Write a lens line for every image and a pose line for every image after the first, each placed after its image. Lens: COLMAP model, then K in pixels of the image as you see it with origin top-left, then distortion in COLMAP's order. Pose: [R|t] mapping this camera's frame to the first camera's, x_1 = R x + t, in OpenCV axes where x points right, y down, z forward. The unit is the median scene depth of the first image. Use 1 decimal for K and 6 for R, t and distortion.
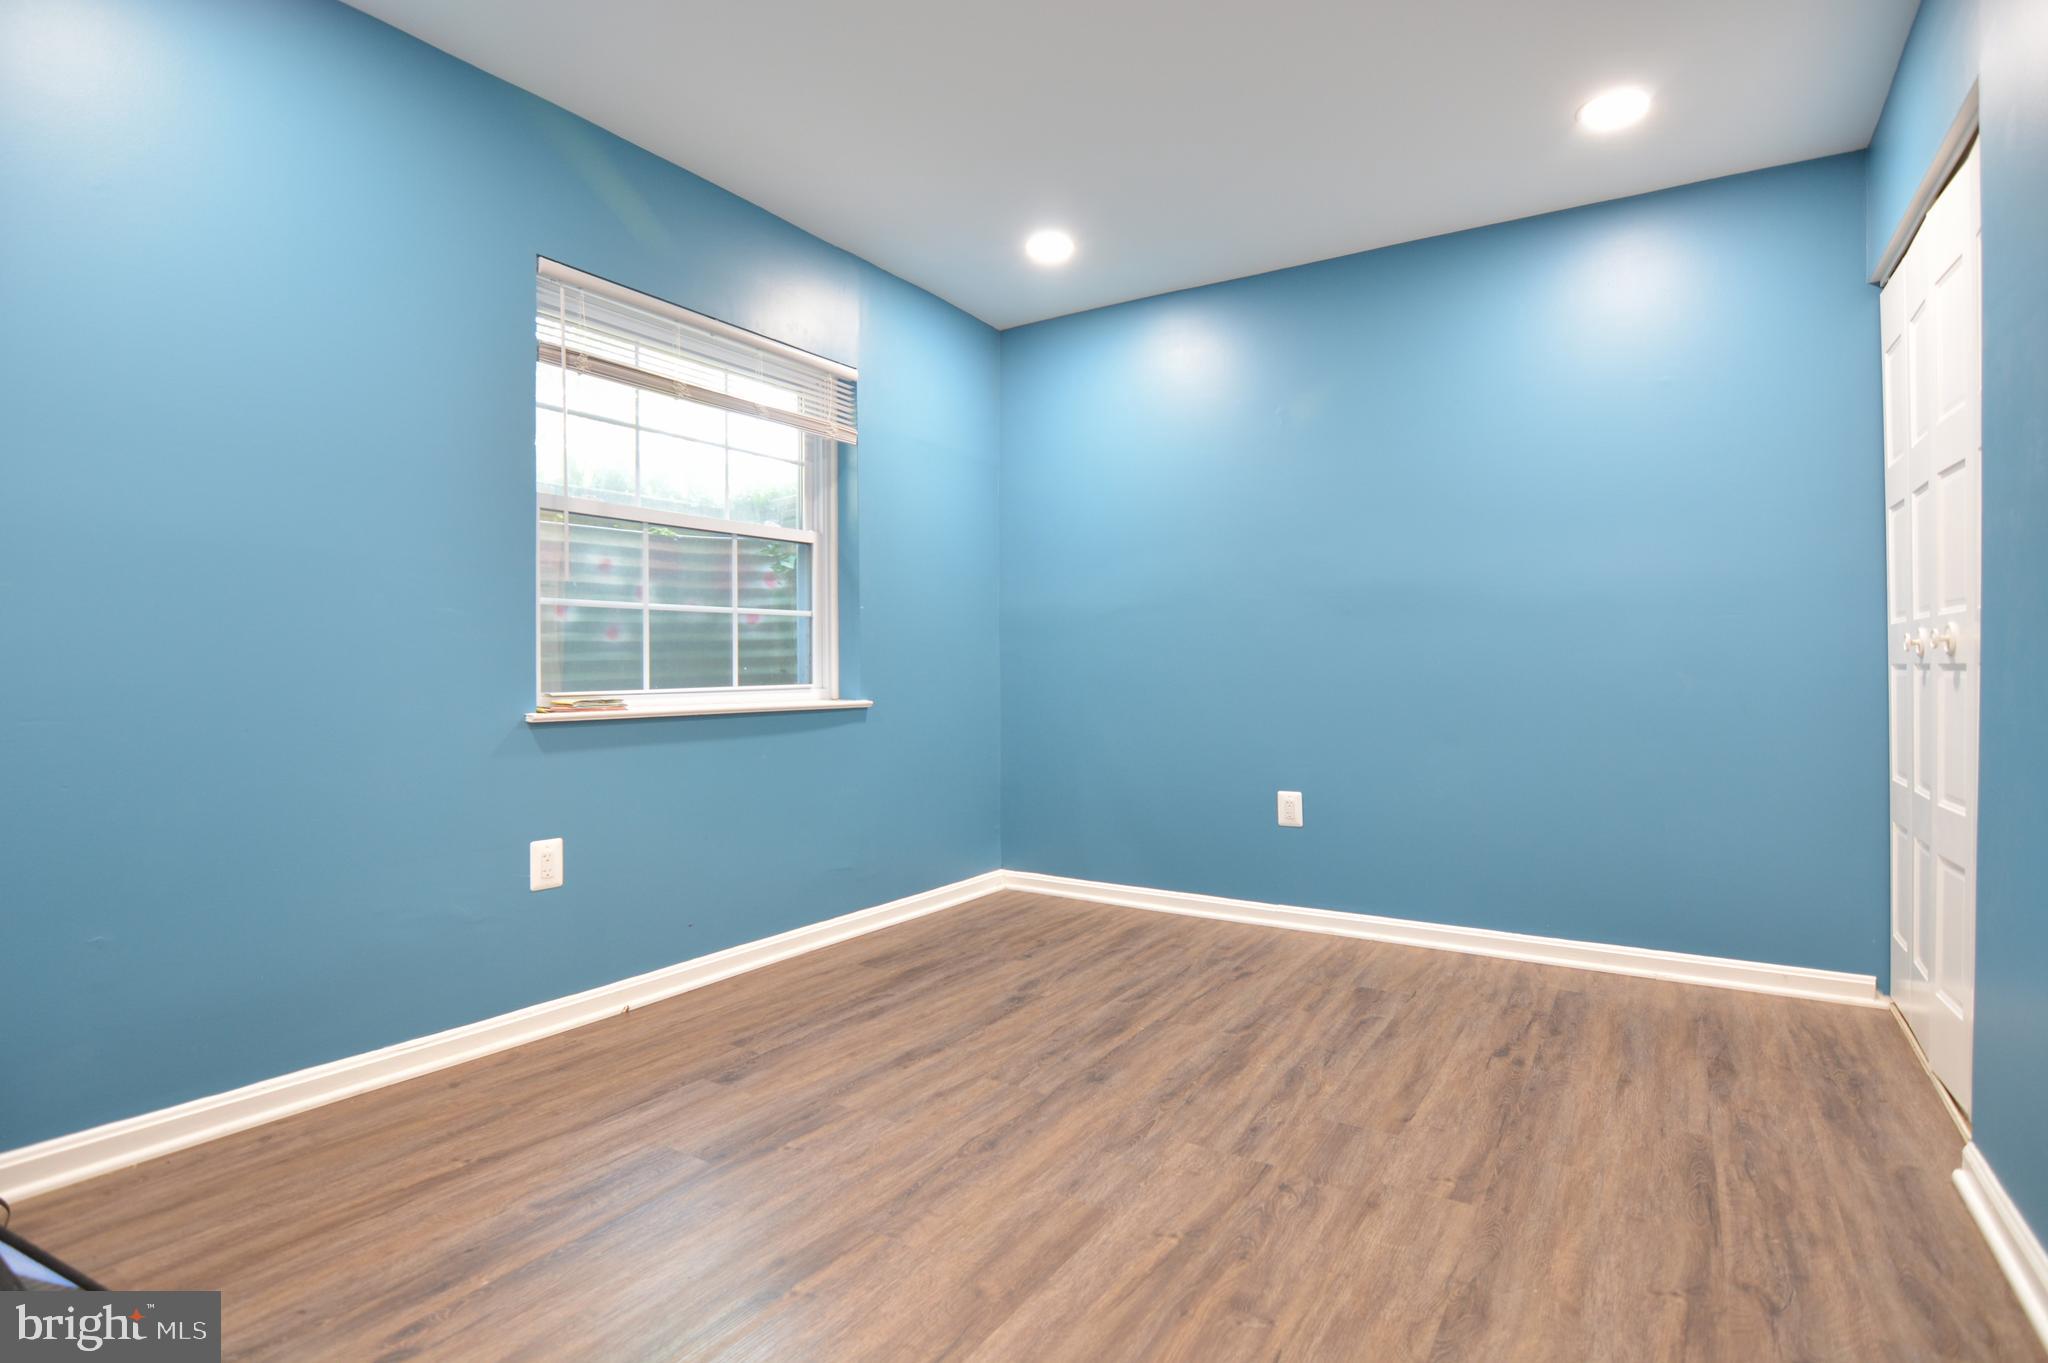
lens RADIAL K [[982.4, 0, 1024.6], [0, 982.4, 661.7], [0, 0, 1]] dist [-0.013054, -0.000126]
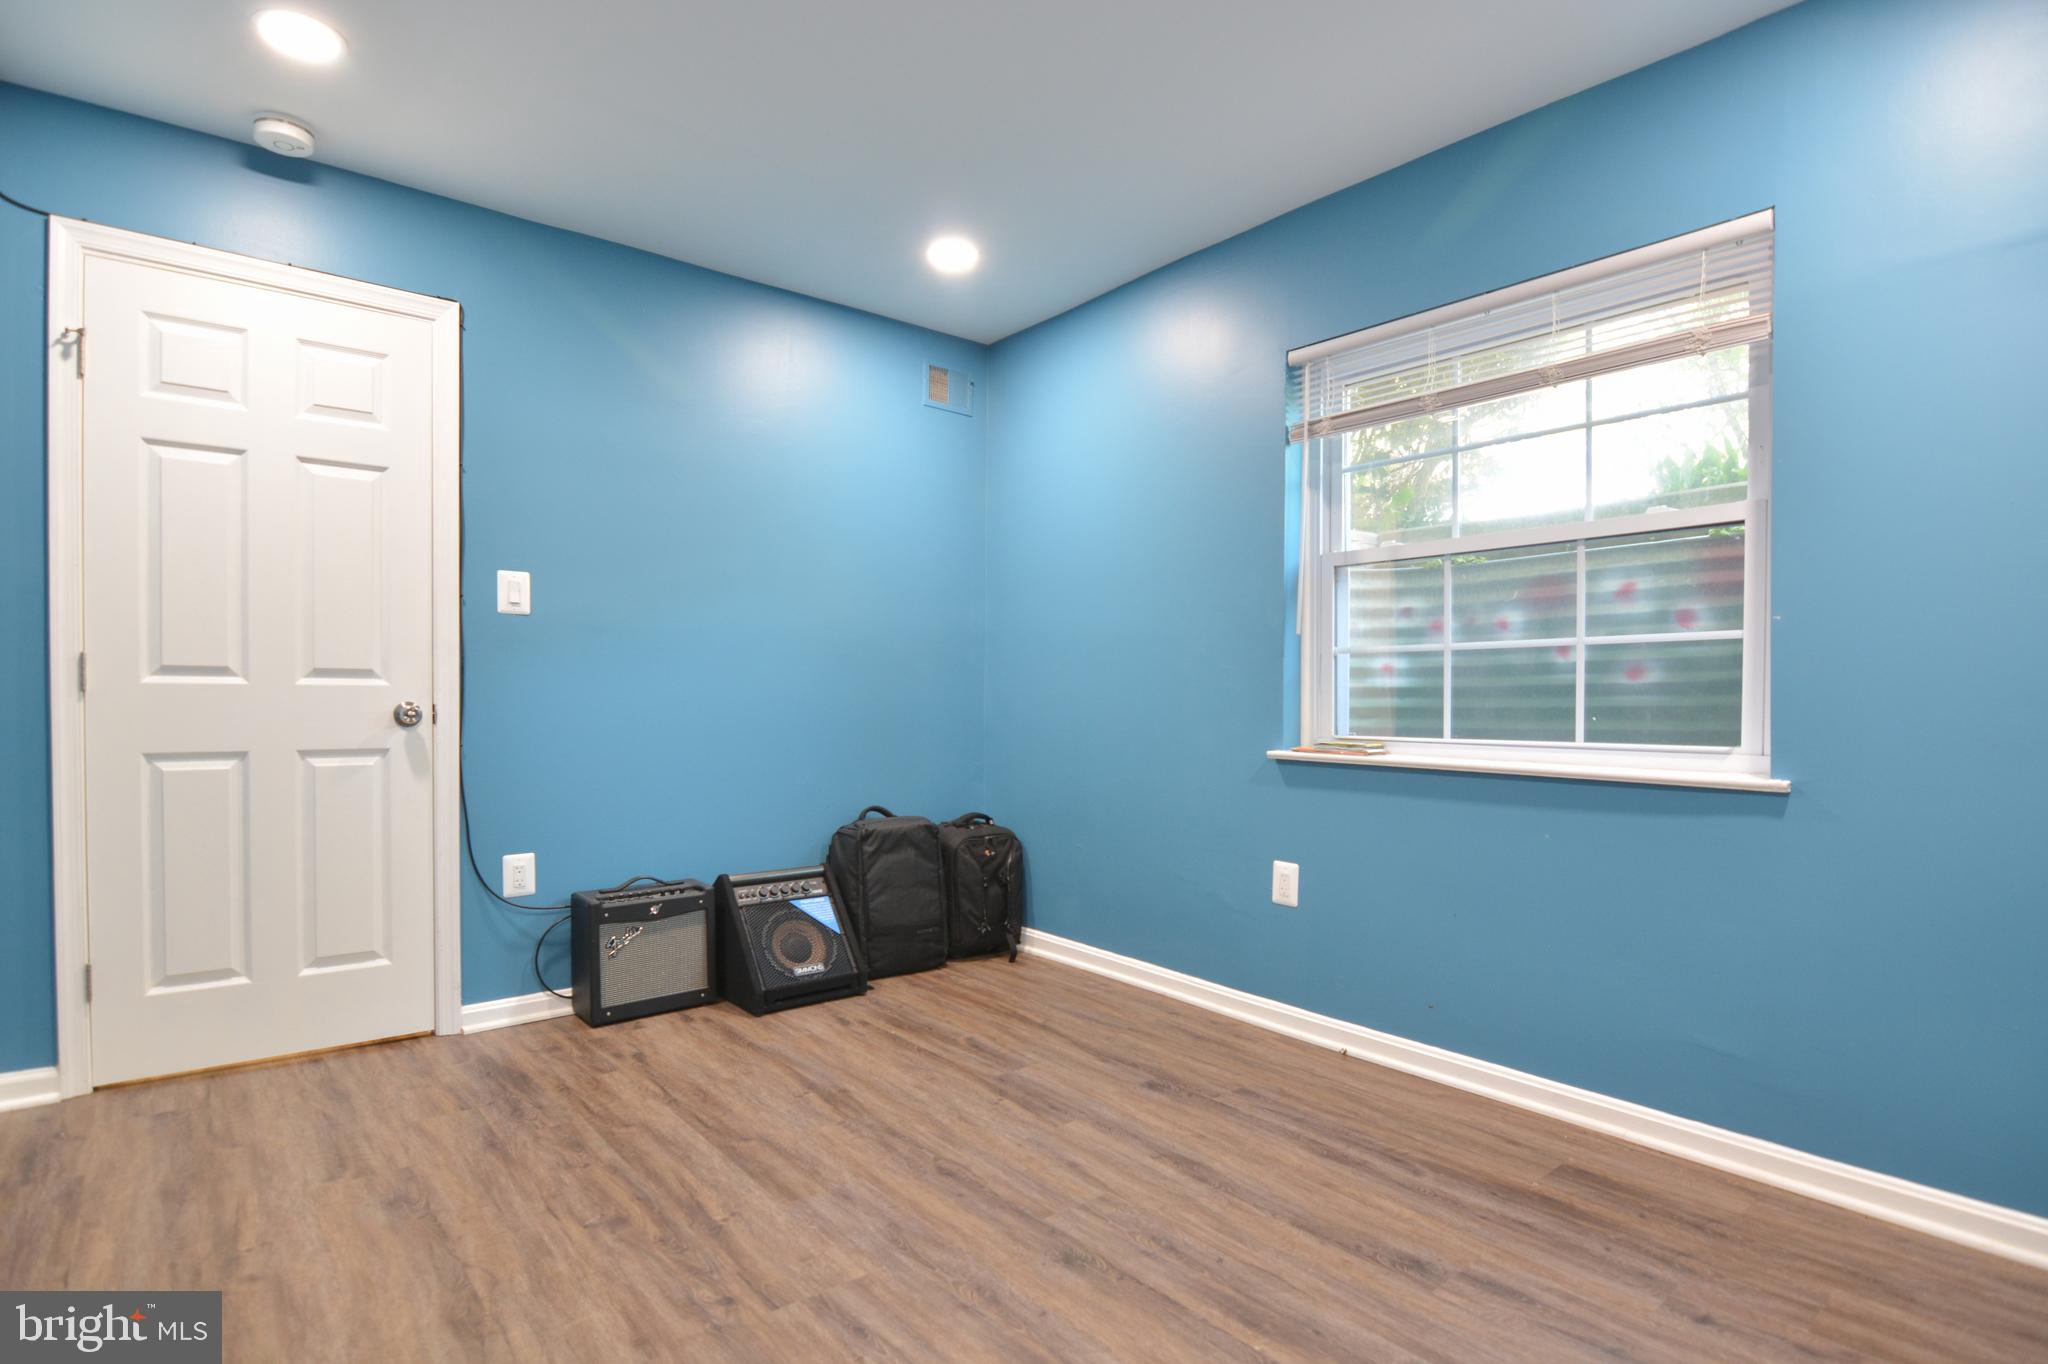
lens RADIAL K [[1016.3, 0, 1020.0], [0, 1016.3, 686.0], [0, 0, 1]] dist [-0.006154, -0.001916]
pose [[-0.281856, -0.008418, -0.959420, 0.784463], [-0.002623, 0.999965, -0.008003, -0.014769], [0.959453, 0.000261, -0.281868, 1.095992]]
